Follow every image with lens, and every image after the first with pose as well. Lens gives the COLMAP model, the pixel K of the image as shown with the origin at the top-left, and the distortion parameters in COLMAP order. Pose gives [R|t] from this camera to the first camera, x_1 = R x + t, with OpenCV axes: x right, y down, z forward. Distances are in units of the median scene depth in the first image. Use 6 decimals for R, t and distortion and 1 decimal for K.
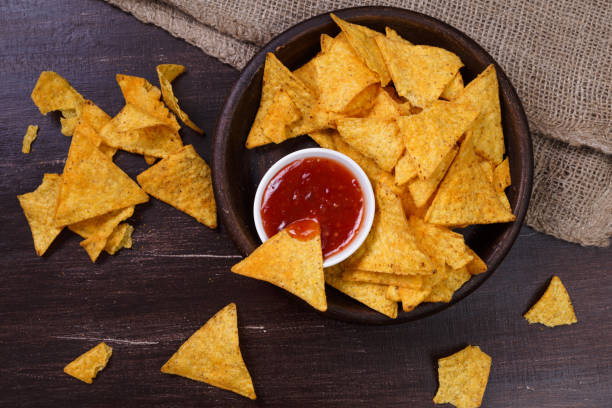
lens RADIAL K [[800.0, 0, 306.0], [0, 800.0, 204.0], [0, 0, 1]] dist [-0.008028, 0.019919]
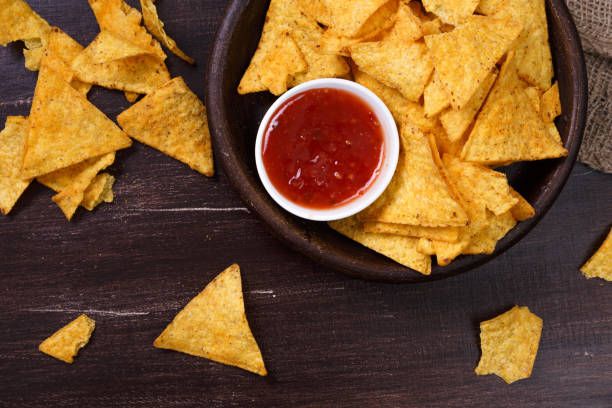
lens RADIAL K [[1051.5, 0, 306.0], [0, 1051.5, 204.0], [0, 0, 1]] dist [-0.025217, 0.046460]
pose [[0.999595, -0.028071, 0.004656, -0.020672], [0.027863, 0.998813, 0.039944, 0.018707], [-0.005771, -0.039799, 0.999191, -0.107652]]
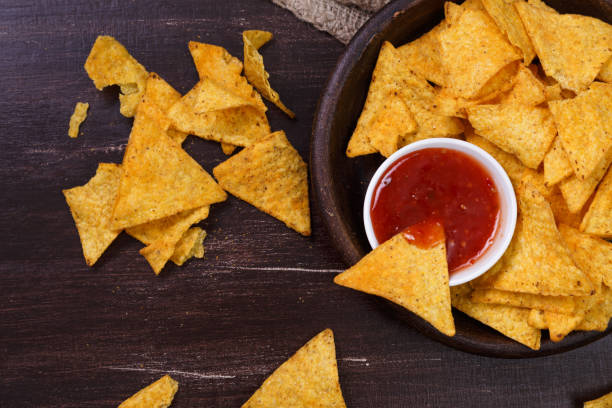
lens RADIAL K [[1051.5, 0, 306.0], [0, 1051.5, 204.0], [0, 0, 1]] dist [-0.025217, 0.046460]
pose [[0.999653, 0.018504, 0.018727, -0.137977], [-0.018327, 0.999786, -0.009588, 0.009211], [-0.018901, 0.009241, 0.999779, -0.057337]]
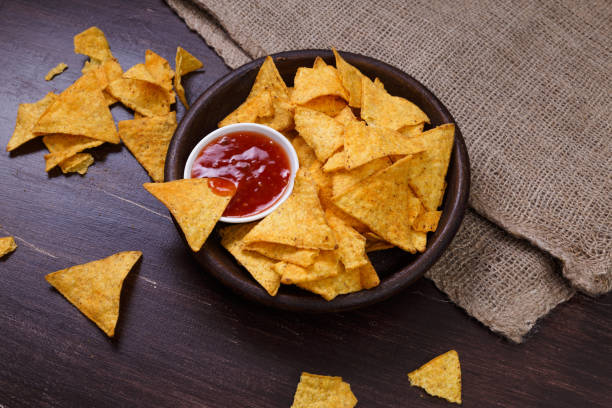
lens RADIAL K [[800.0, 0, 306.0], [0, 800.0, 204.0], [0, 0, 1]] dist [-0.008028, 0.019919]
pose [[0.916708, 0.332440, -0.221650, 0.310416], [-0.396148, 0.828526, -0.395743, 0.397889], [0.052082, 0.450587, 0.891212, 0.078720]]
